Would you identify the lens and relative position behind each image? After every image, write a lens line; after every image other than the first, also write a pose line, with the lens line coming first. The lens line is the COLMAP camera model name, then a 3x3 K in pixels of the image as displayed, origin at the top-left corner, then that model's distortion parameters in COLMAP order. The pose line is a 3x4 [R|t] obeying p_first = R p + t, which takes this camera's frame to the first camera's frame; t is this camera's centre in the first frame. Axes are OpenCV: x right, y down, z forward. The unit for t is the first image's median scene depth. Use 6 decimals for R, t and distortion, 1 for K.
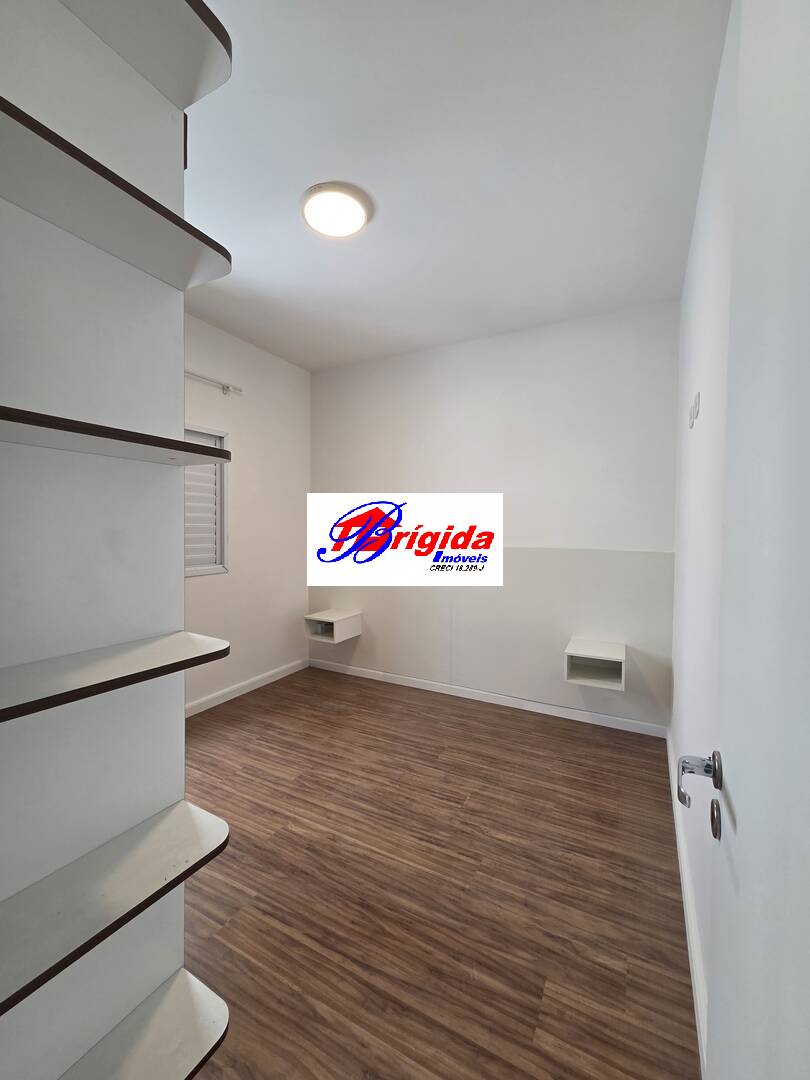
lens RADIAL K [[442.4, 0, 413.2], [0, 442.4, 535.8], [0, 0, 1]] dist [0.006118, -0.001448]
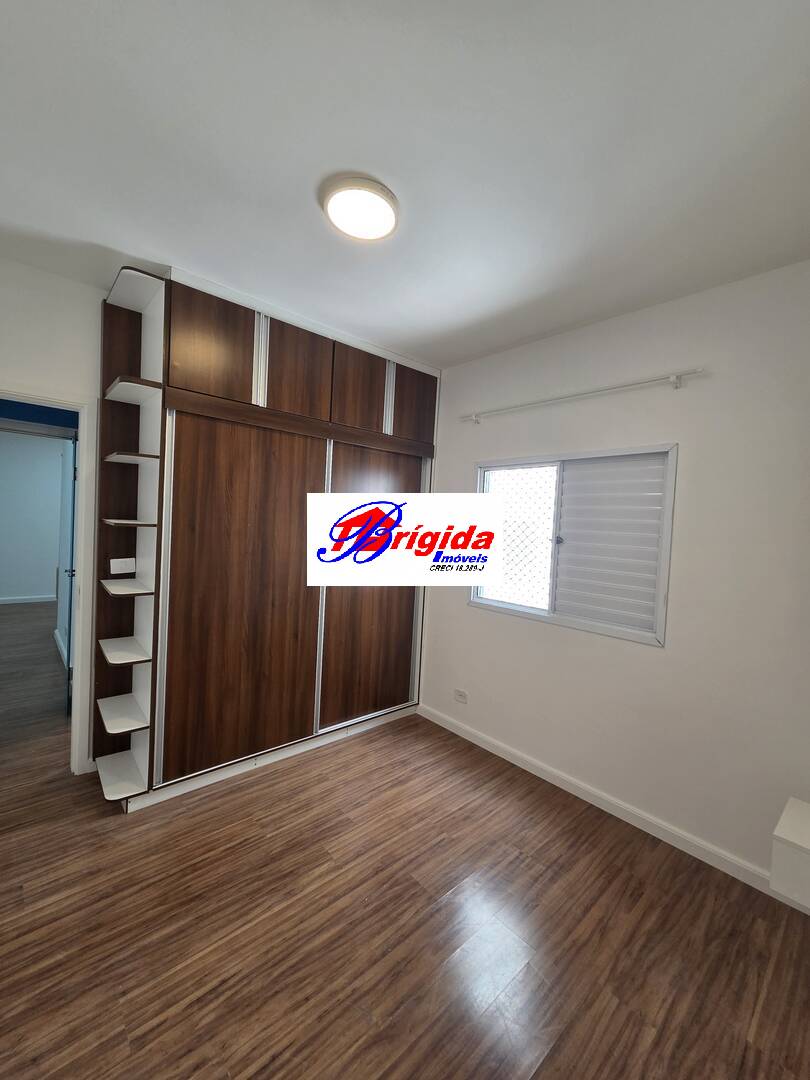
lens RADIAL K [[442.4, 0, 405.4], [0, 442.4, 534.8], [0, 0, 1]] dist [0.006118, -0.001448]
pose [[-0.353613, -0.005647, -0.935375, 0.545710], [-0.075195, 0.996917, 0.022408, -0.113044], [0.932364, 0.078259, -0.352948, 1.299690]]
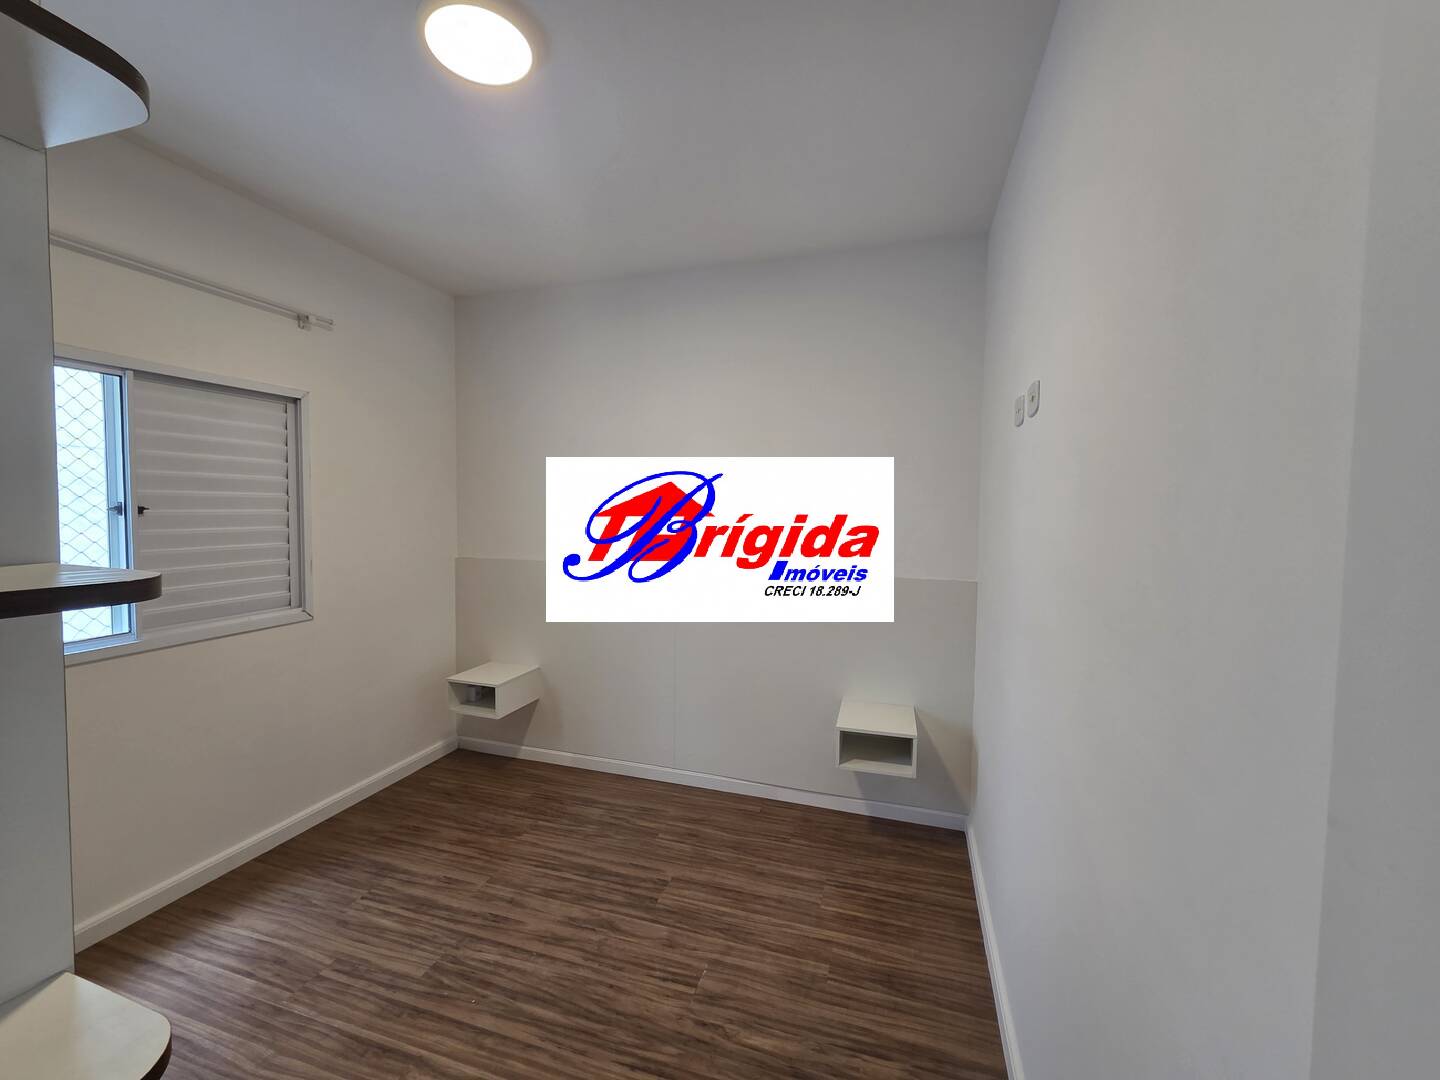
lens RADIAL K [[589.9, 0, 722.3], [0, 589.9, 533.0], [0, 0, 1]] dist [0.006118, -0.001448]
pose [[0.984346, -0.004843, 0.176178, -0.002615], [0.000662, 0.999717, 0.023781, -0.086323], [-0.176243, -0.023292, 0.984071, 0.139557]]
